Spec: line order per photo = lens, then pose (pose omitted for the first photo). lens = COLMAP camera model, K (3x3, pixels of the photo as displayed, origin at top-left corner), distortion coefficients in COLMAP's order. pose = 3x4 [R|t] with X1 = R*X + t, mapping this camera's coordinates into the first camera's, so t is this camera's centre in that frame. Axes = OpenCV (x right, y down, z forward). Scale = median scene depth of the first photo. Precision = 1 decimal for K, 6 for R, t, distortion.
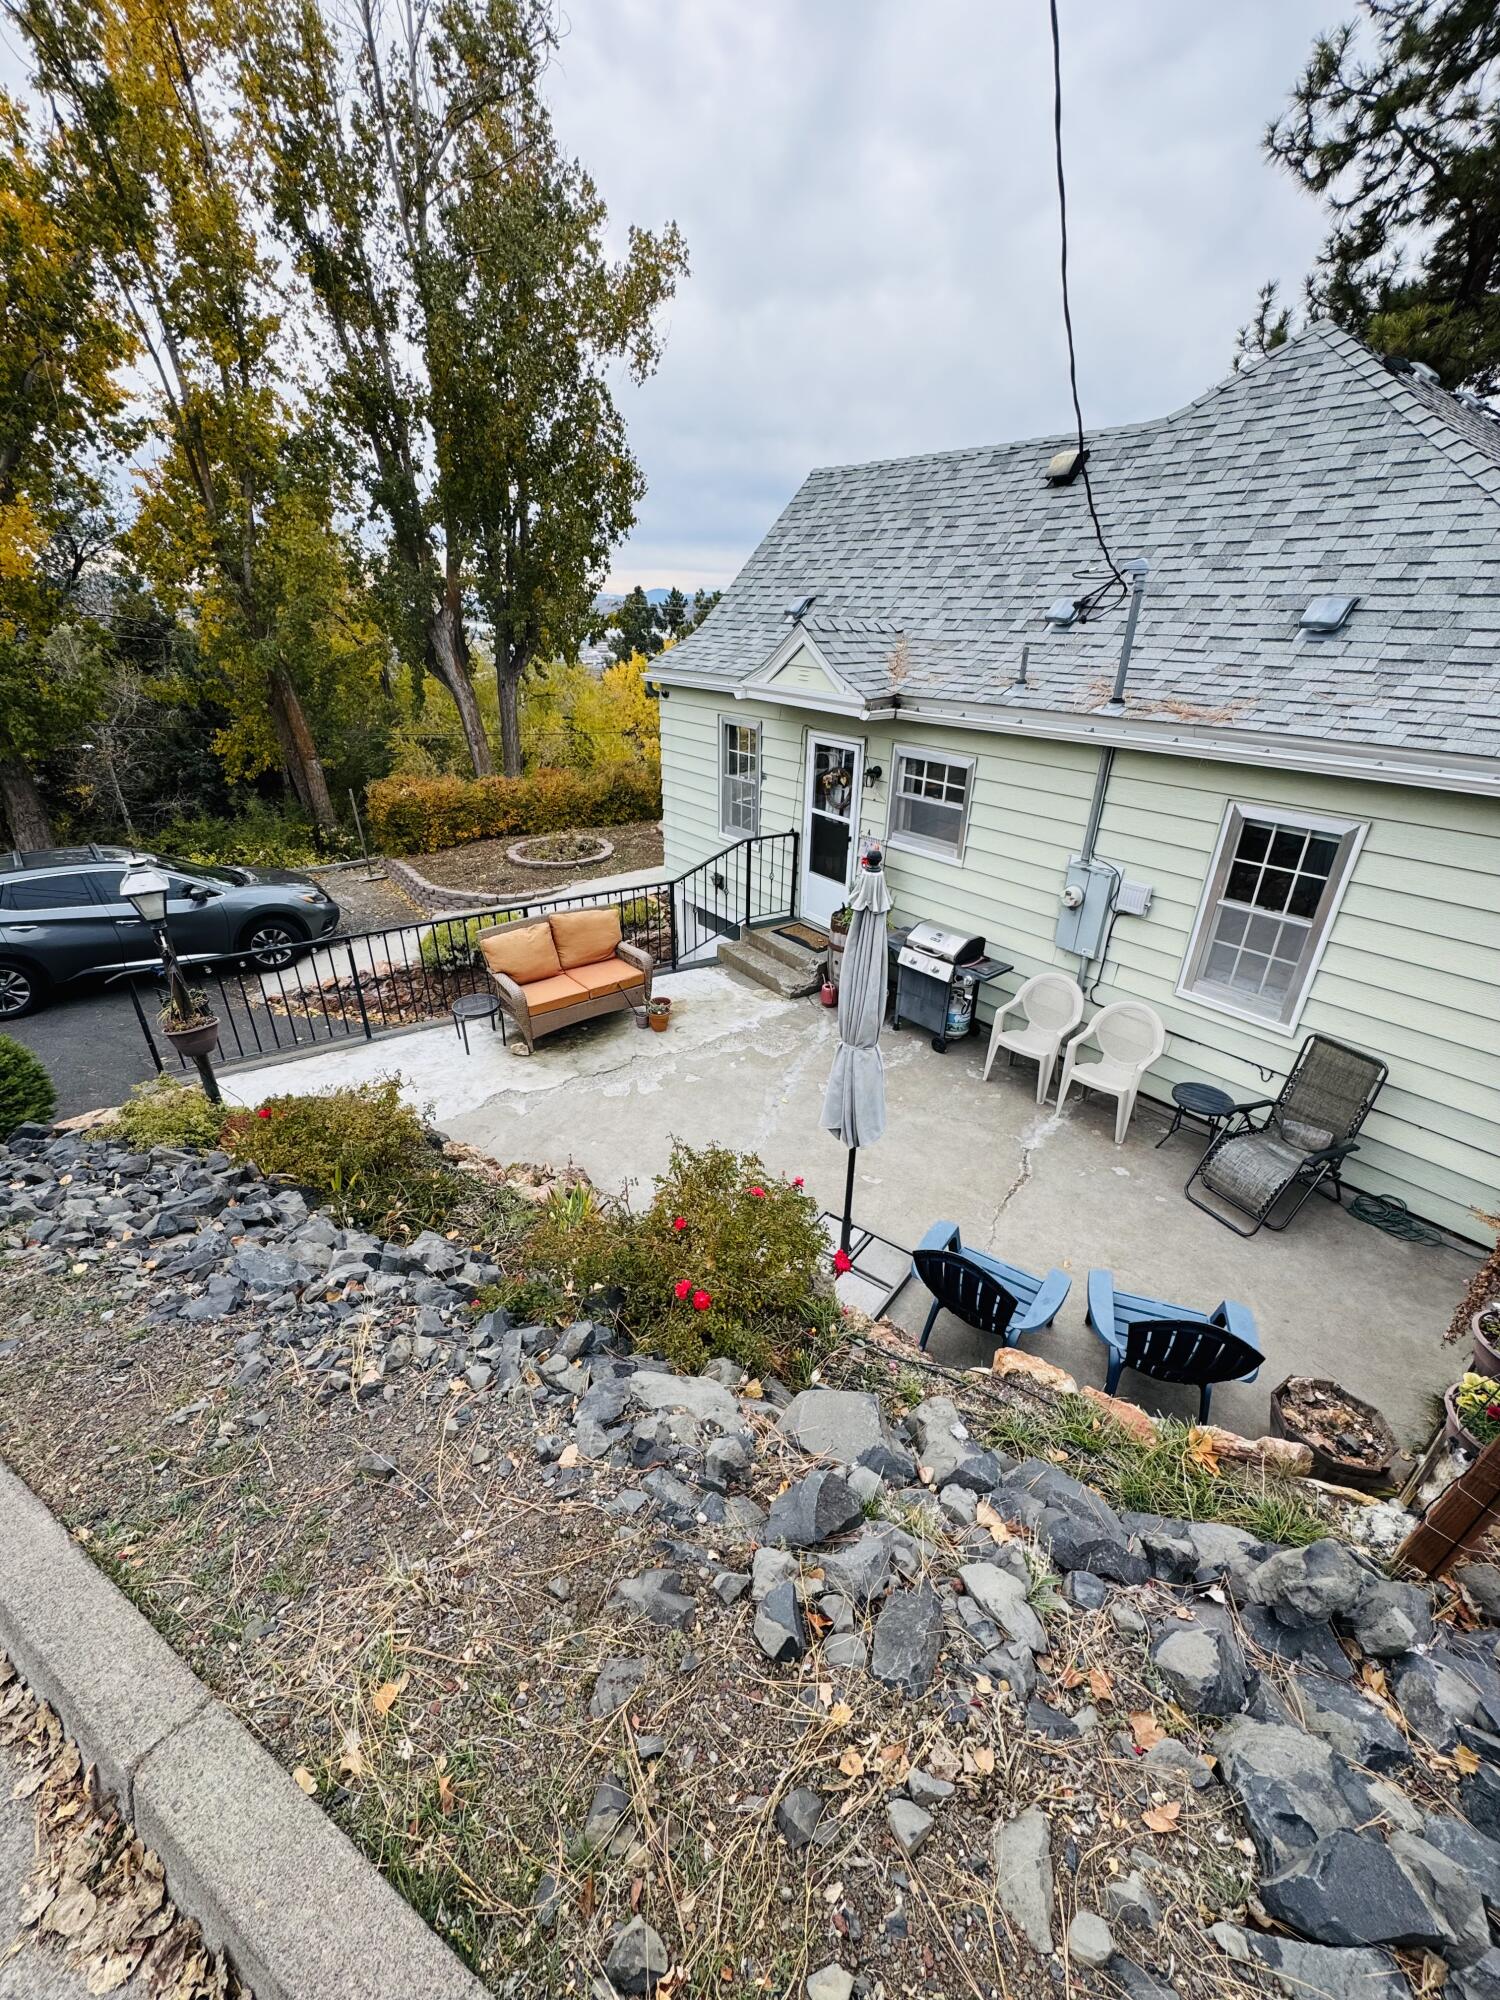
lens RADIAL K [[792.8, 0, 747.8], [0, 792.8, 996.6], [0, 0, 1]] dist [-0.003203, 0.000215]
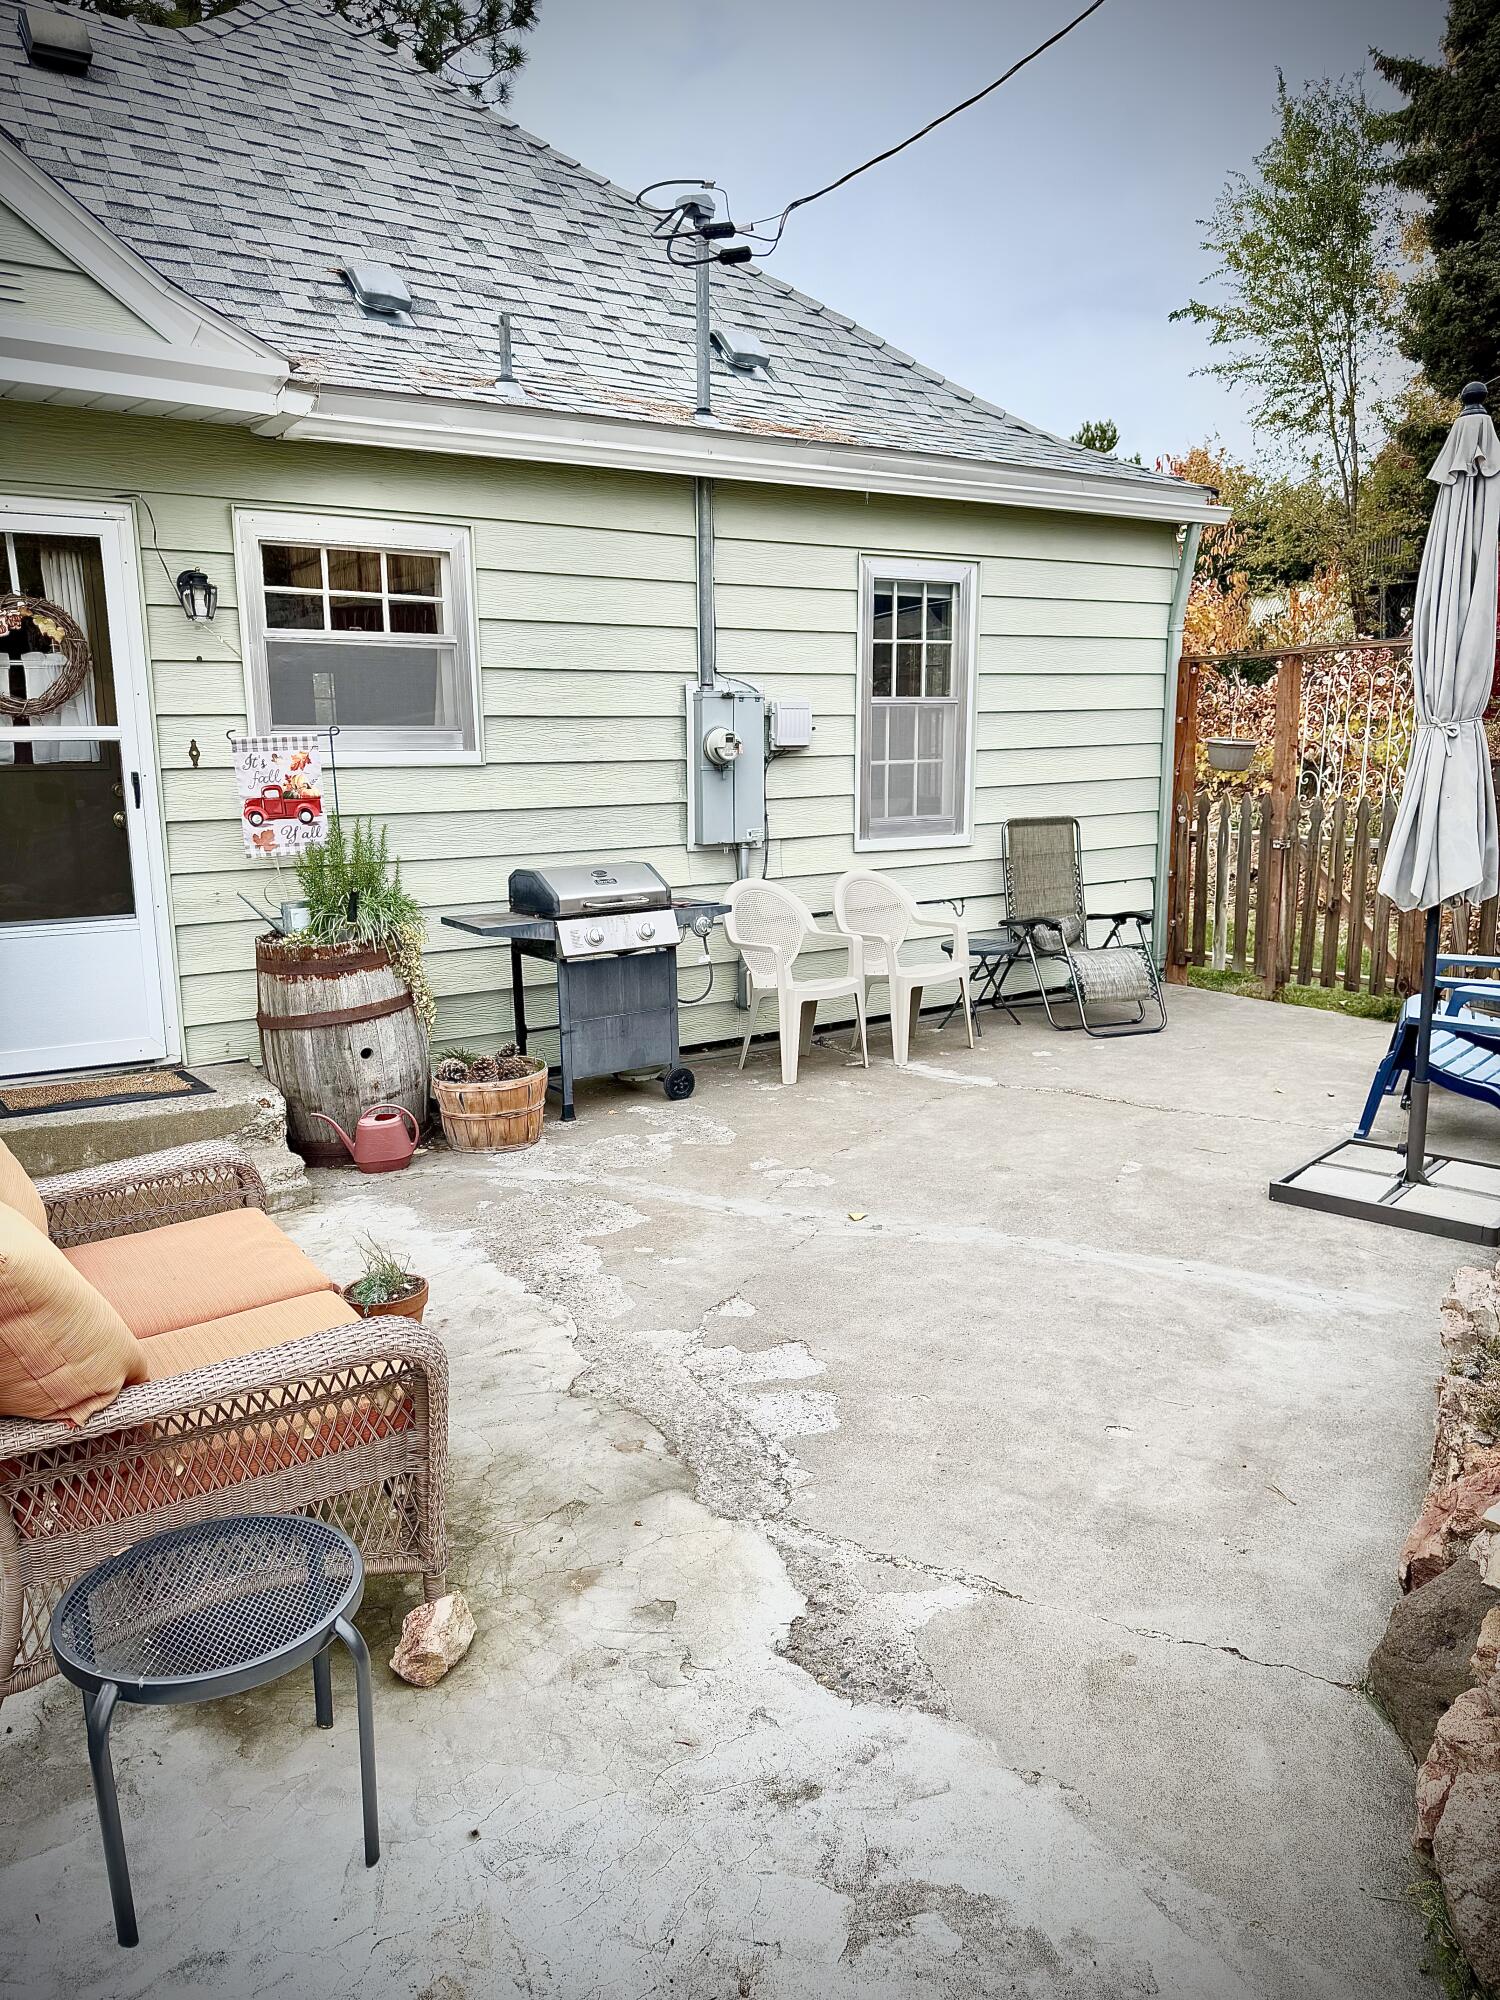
lens RADIAL K [[1410.1, 0, 749.1], [0, 1410.1, 1000.5], [0, 0, 1]] dist [0.045659, -0.055427]
pose [[0.082797, -0.198224, 0.976654, -0.655888], [0.448415, 0.882615, 0.141123, -0.097203], [-0.889983, 0.426261, 0.161964, 0.896230]]
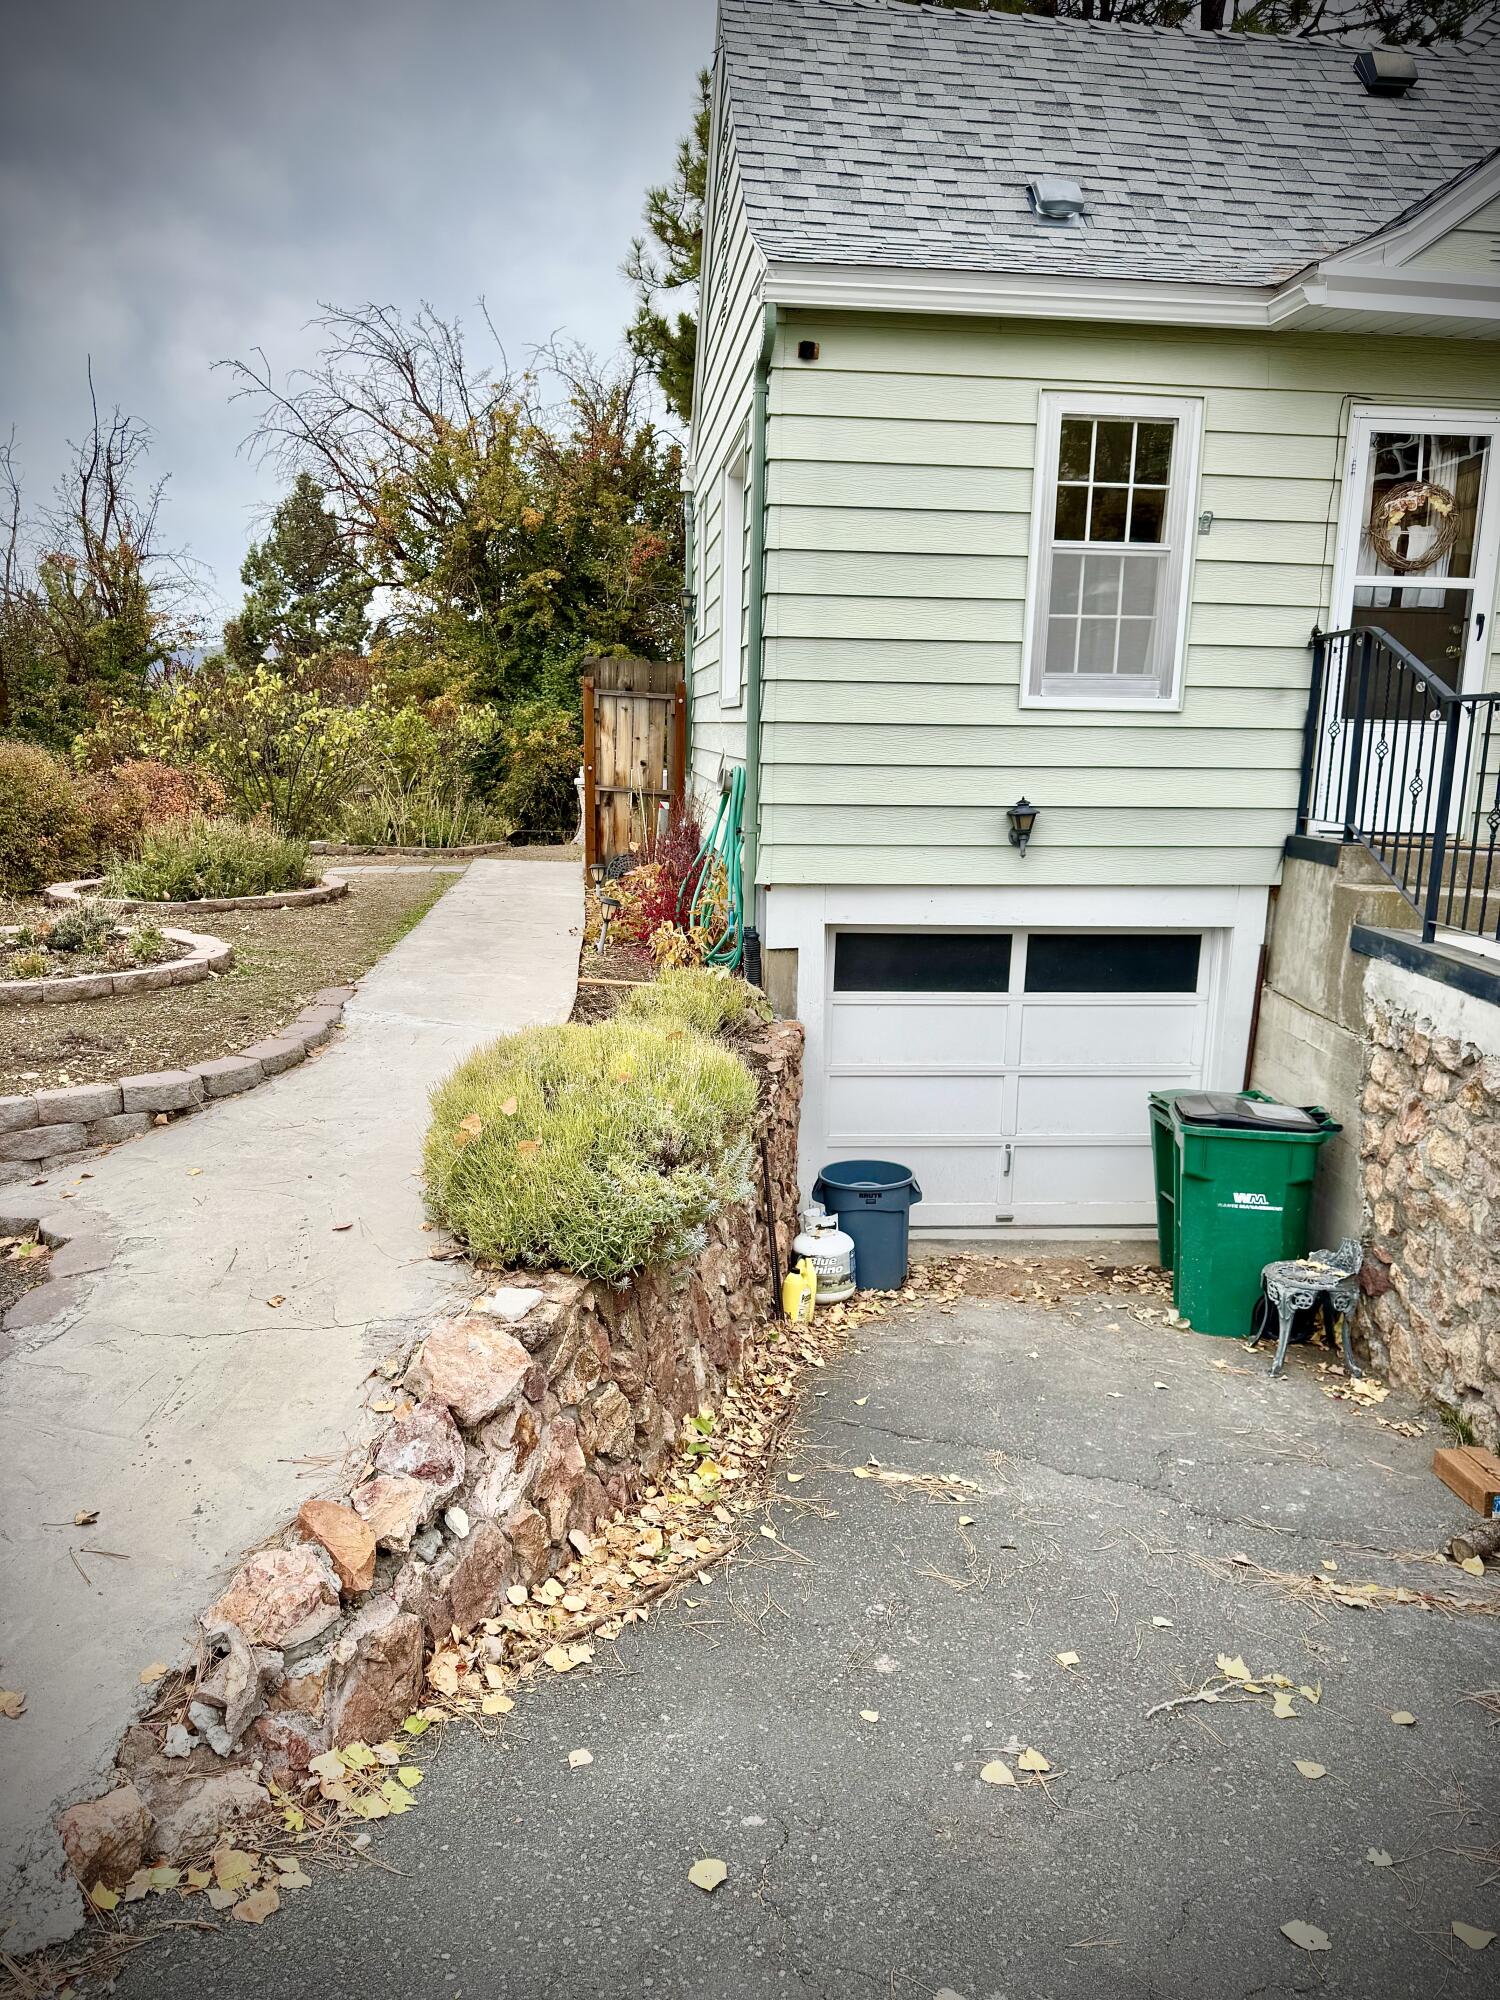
lens RADIAL K [[1410.1, 0, 736.2], [0, 1410.1, 996.0], [0, 0, 1]] dist [0.045659, -0.055427]
pose [[0.548120, -0.162586, 0.820445, -1.145357], [0.350727, 0.935196, -0.048986, -0.130079], [-0.759312, 0.314602, 0.569623, 1.203847]]
